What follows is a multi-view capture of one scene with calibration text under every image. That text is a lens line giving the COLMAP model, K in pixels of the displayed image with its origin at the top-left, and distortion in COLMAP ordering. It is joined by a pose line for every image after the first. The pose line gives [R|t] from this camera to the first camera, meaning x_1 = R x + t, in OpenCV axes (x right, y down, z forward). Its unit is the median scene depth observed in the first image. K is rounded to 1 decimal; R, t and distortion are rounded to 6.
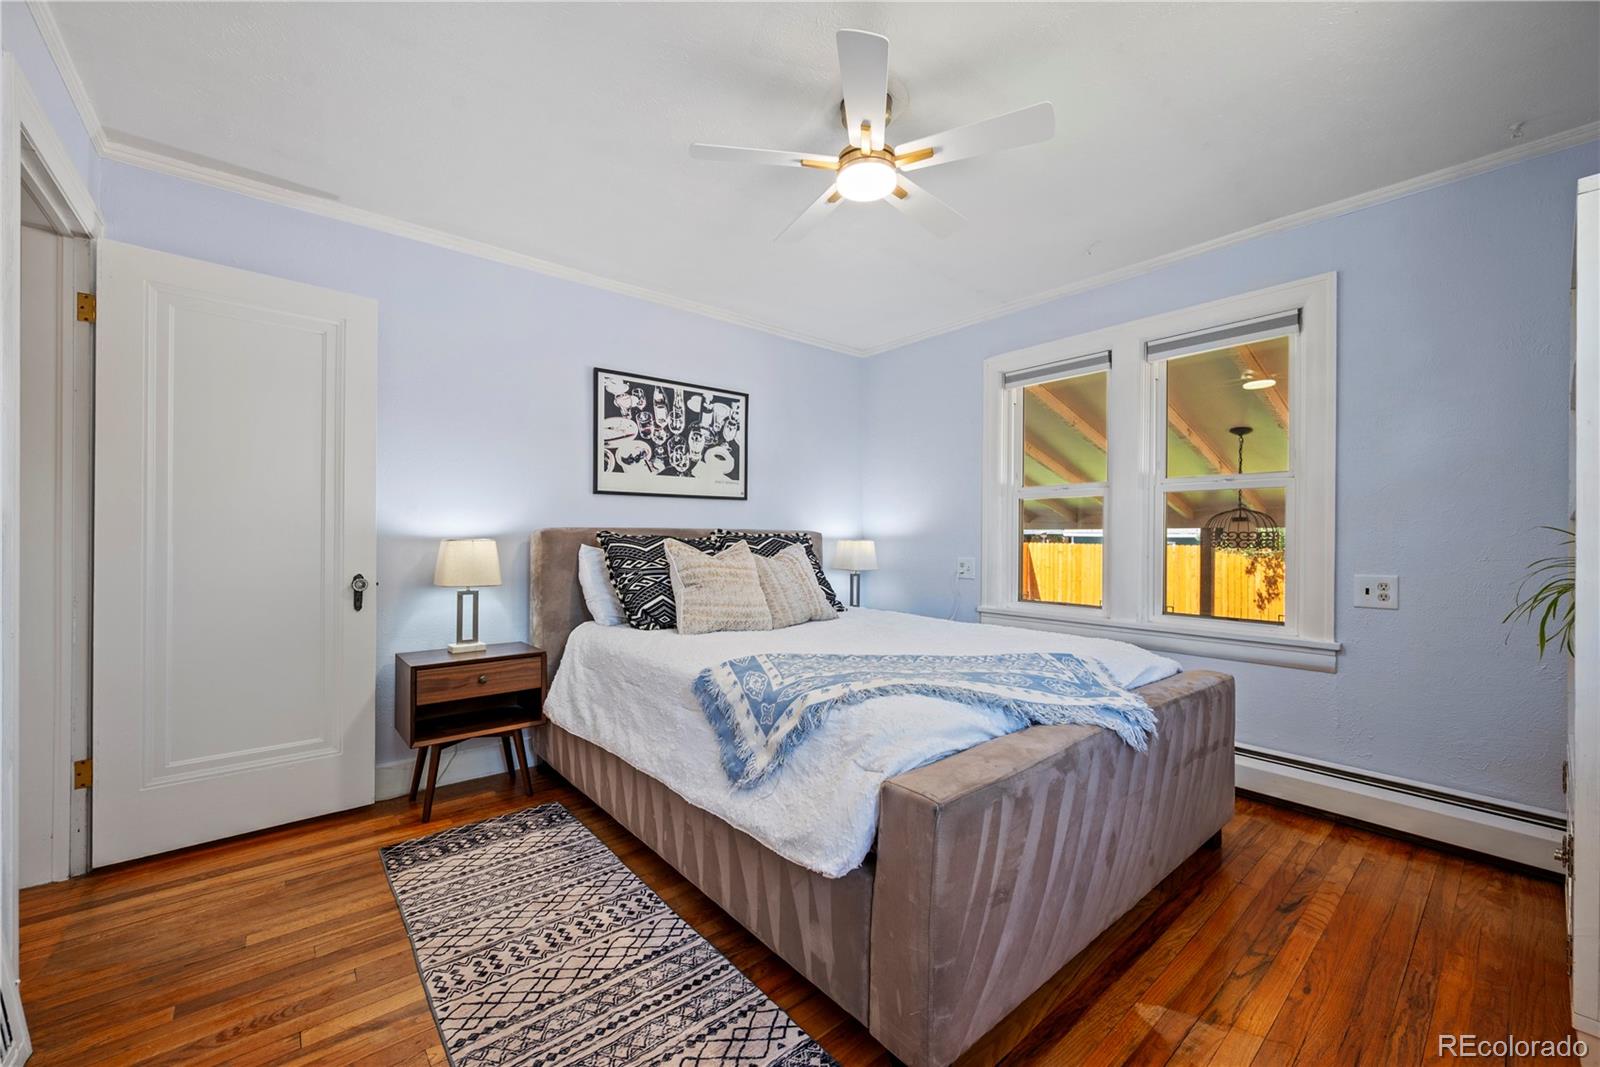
lens RADIAL K [[632.8, 0, 801.8], [0, 632.8, 535.5], [0, 0, 1]] dist [-0.001595, -0.000114]
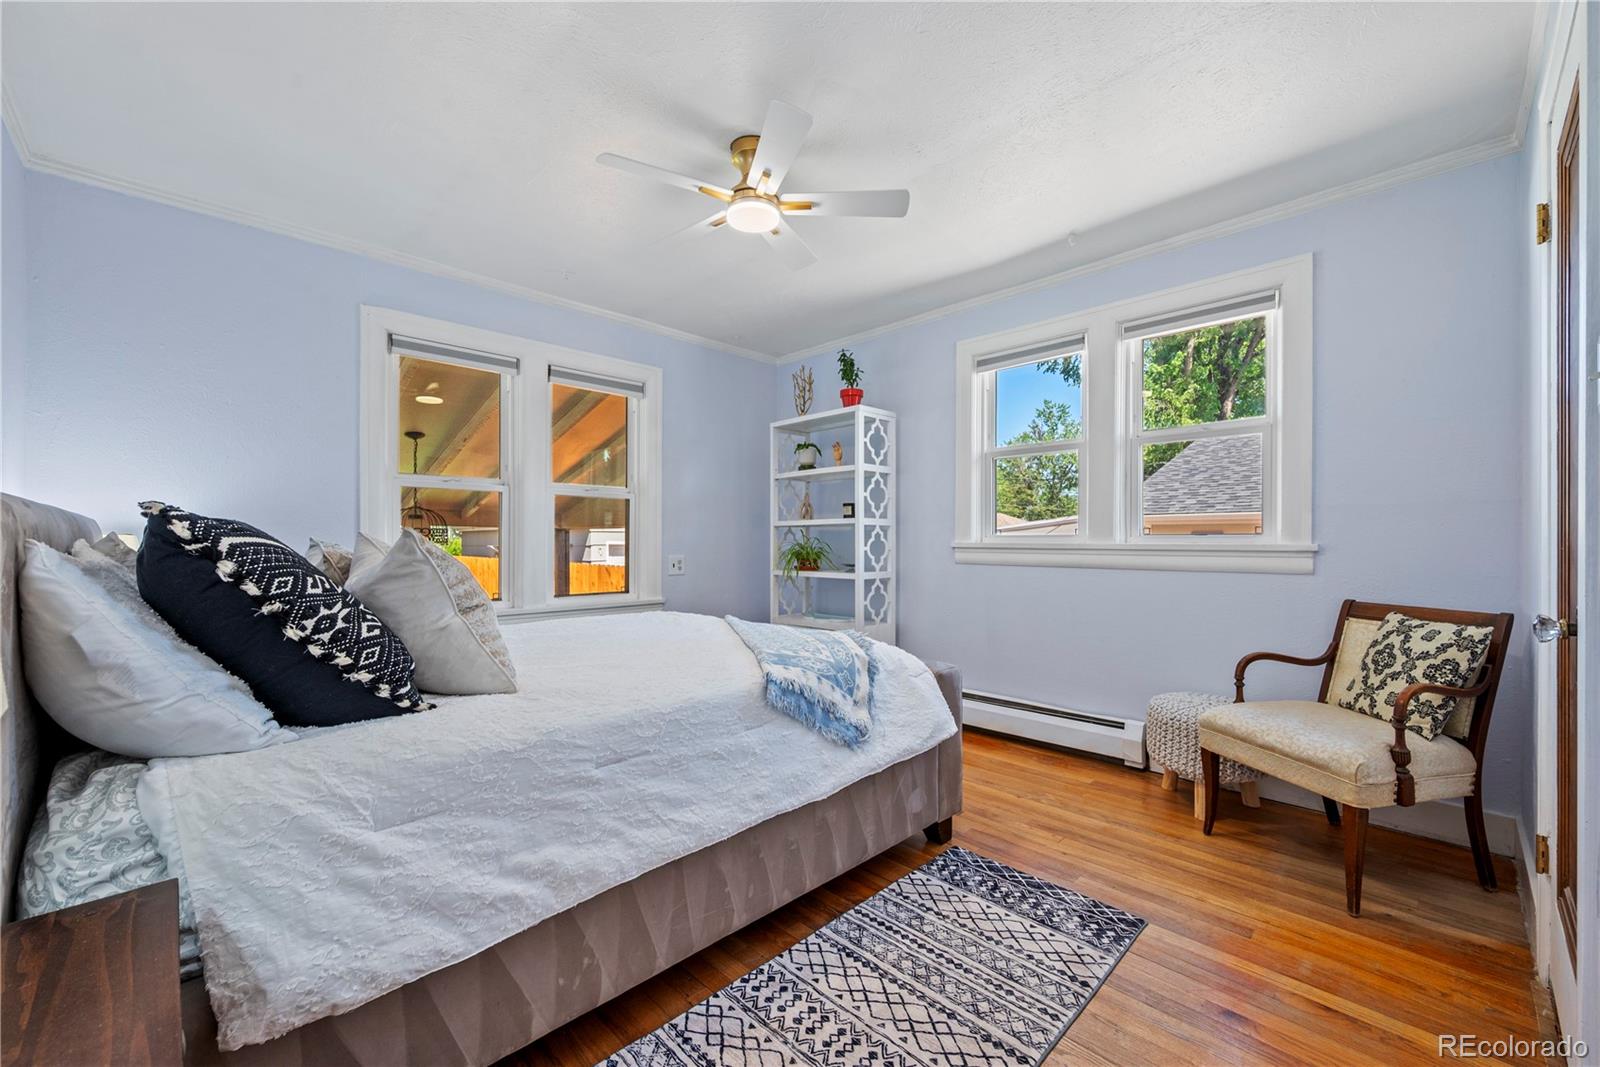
lens RADIAL K [[632.8, 0, 799.2], [0, 632.8, 540.6], [0, 0, 1]] dist [-0.001595, -0.000114]
pose [[-0.075949, -0.004140, 0.997103, -1.215866], [-0.006183, 0.999974, 0.003681, 0.019384], [-0.997093, -0.005886, -0.075973, 1.176944]]
